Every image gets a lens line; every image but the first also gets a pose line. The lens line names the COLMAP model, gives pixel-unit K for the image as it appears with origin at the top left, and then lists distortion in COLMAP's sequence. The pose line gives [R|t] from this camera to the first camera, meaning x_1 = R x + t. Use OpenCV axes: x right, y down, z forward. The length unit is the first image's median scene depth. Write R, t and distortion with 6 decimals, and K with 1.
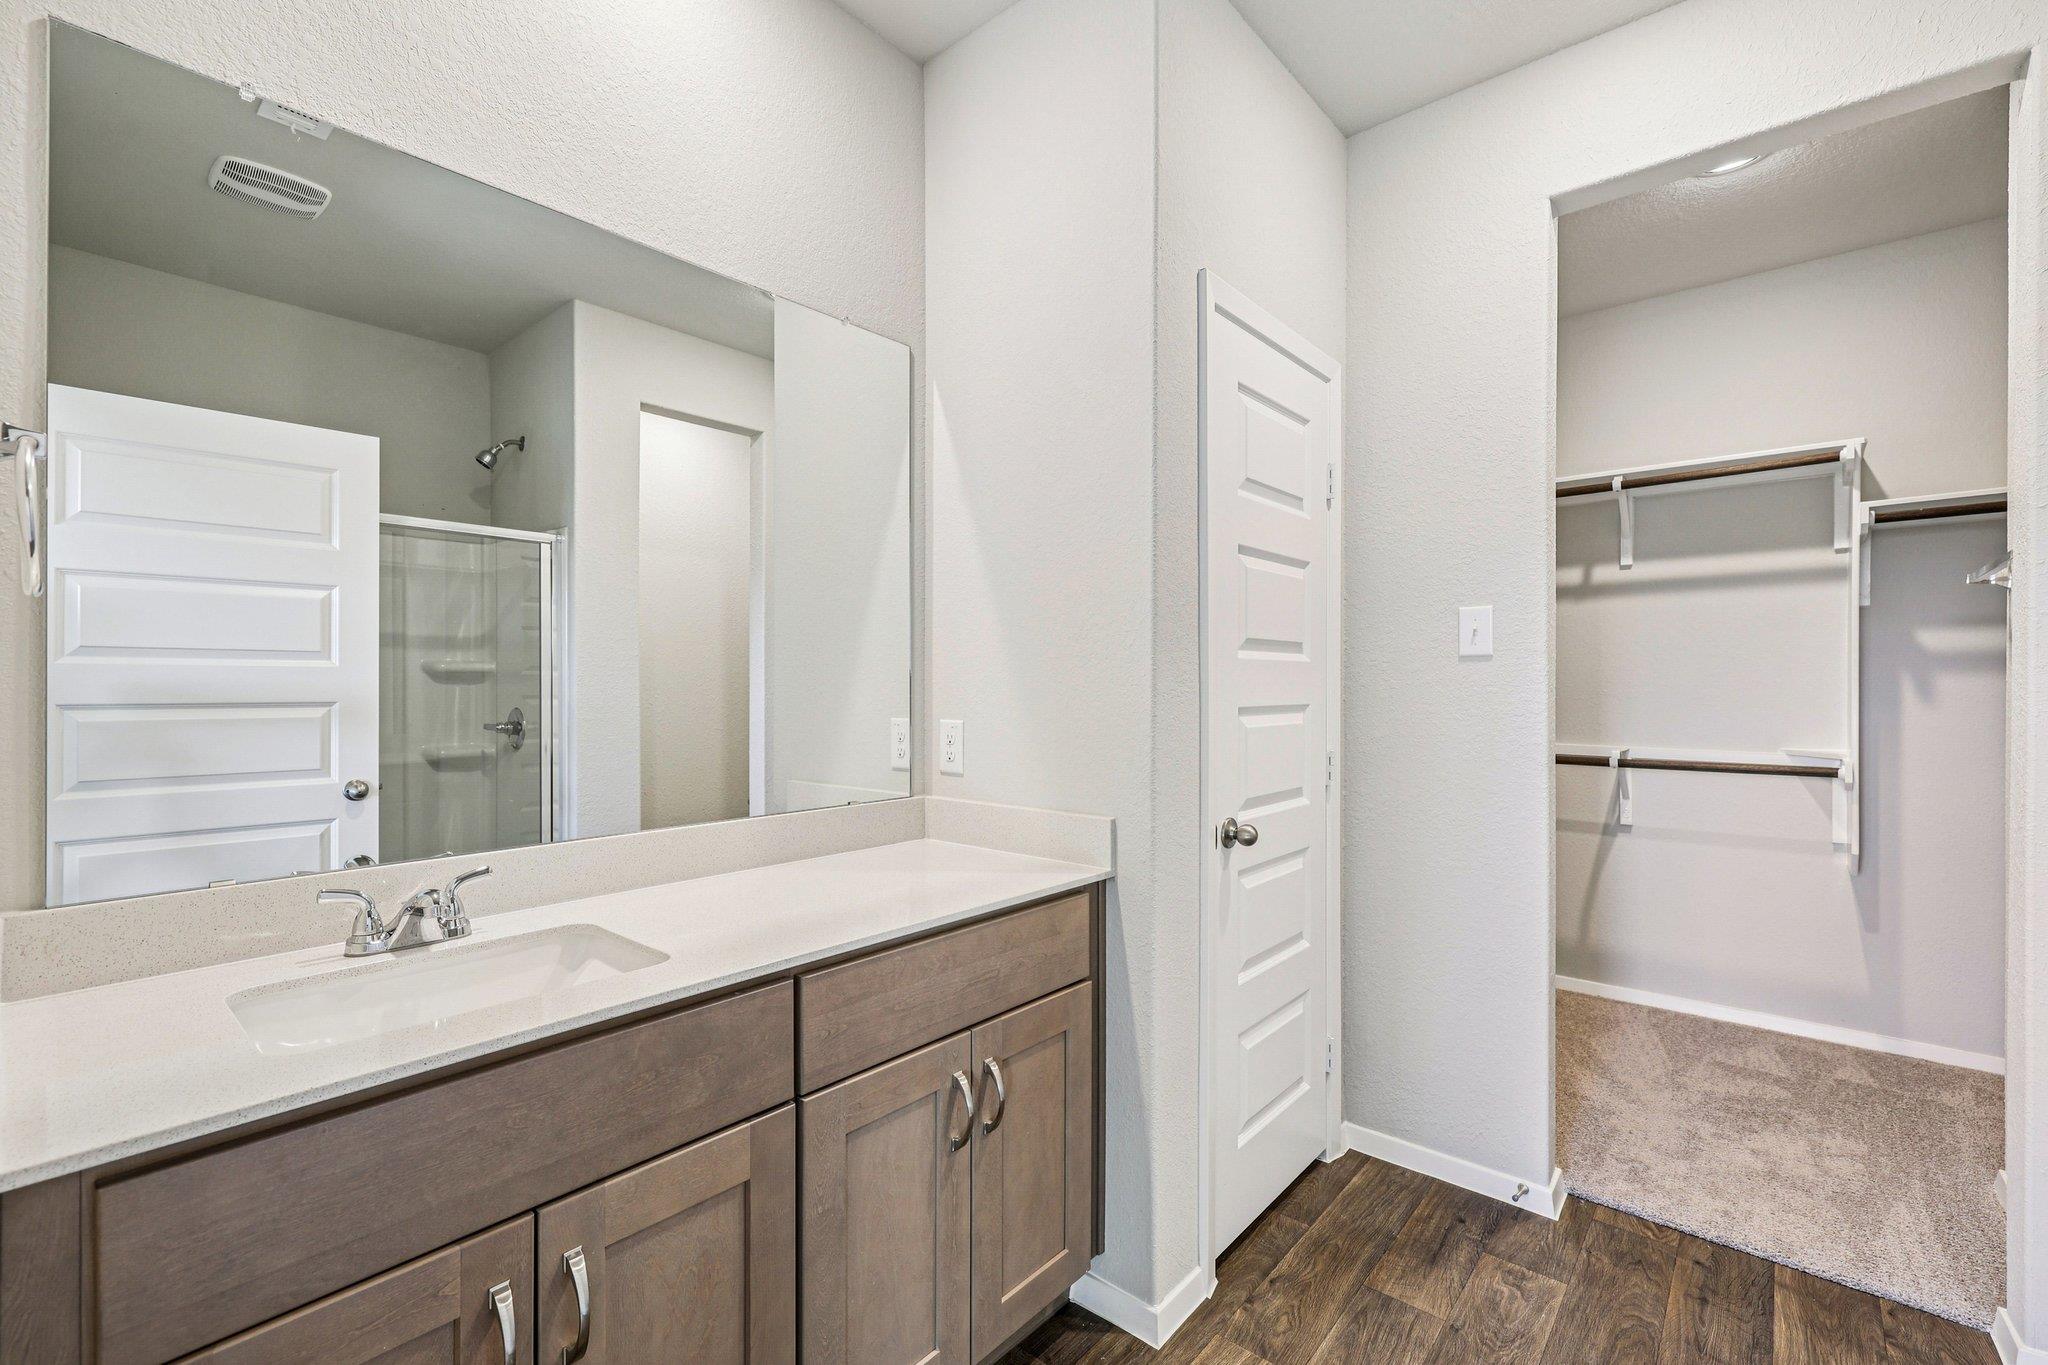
lens RADIAL K [[872.5, 0, 1034.1], [0, 872.5, 689.8], [0, 0, 1]] dist [0.001793, 0.000191]
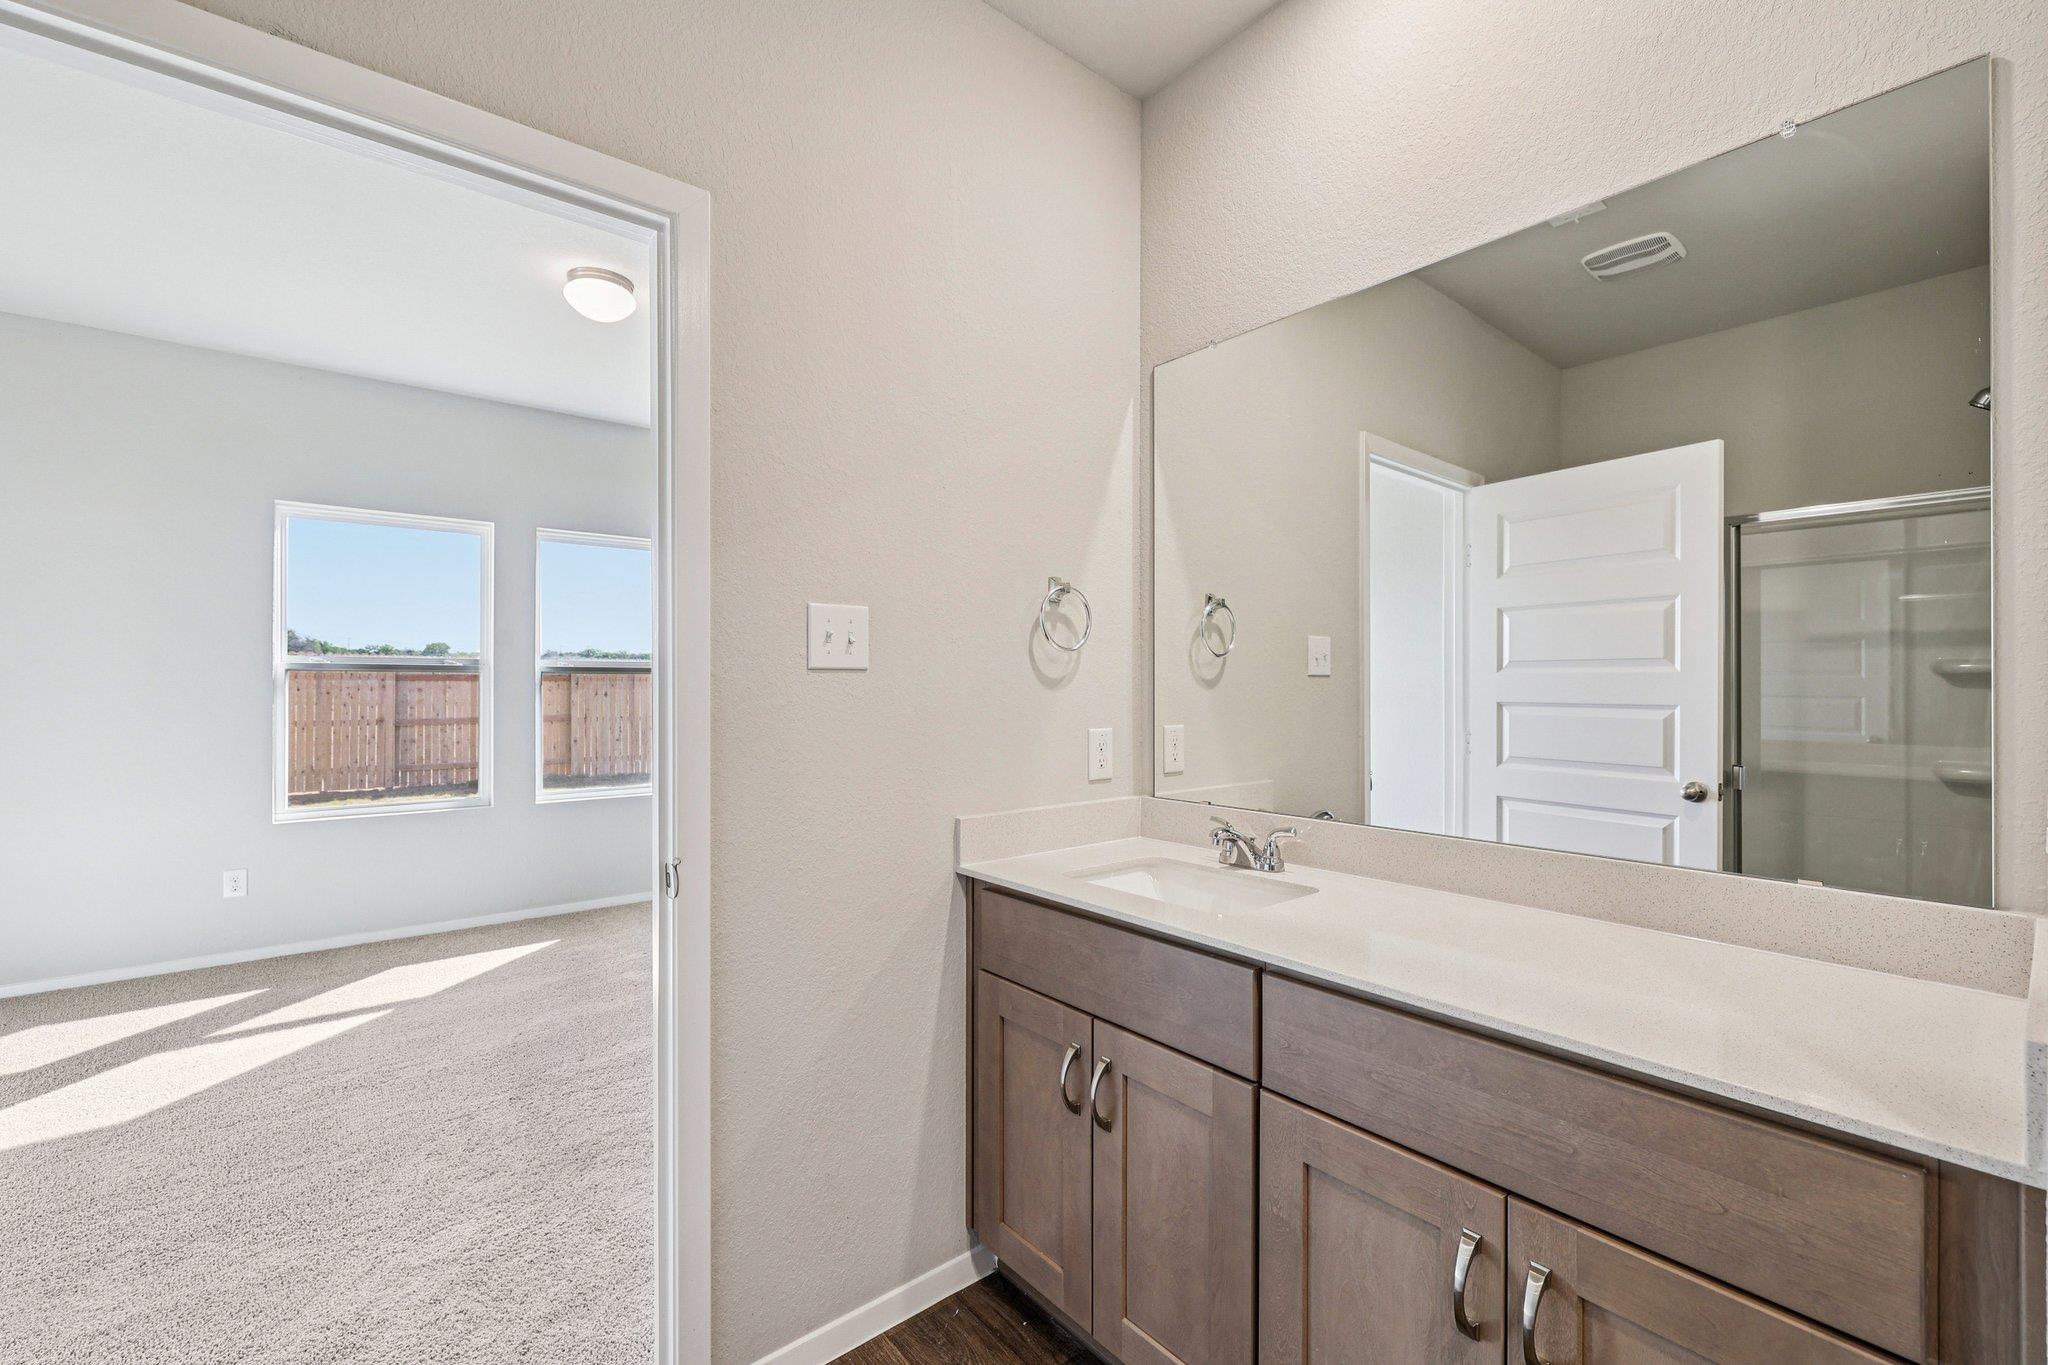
lens RADIAL K [[863.0, 0, 1023.7], [0, 863.0, 690.7], [0, 0, 1]] dist [-0.000616, 0.000146]
pose [[-0.167975, 0.006168, -0.985772, 0.677662], [-0.004771, 0.999964, 0.007069, -0.014205], [0.985780, 0.005890, -0.167939, 0.749697]]
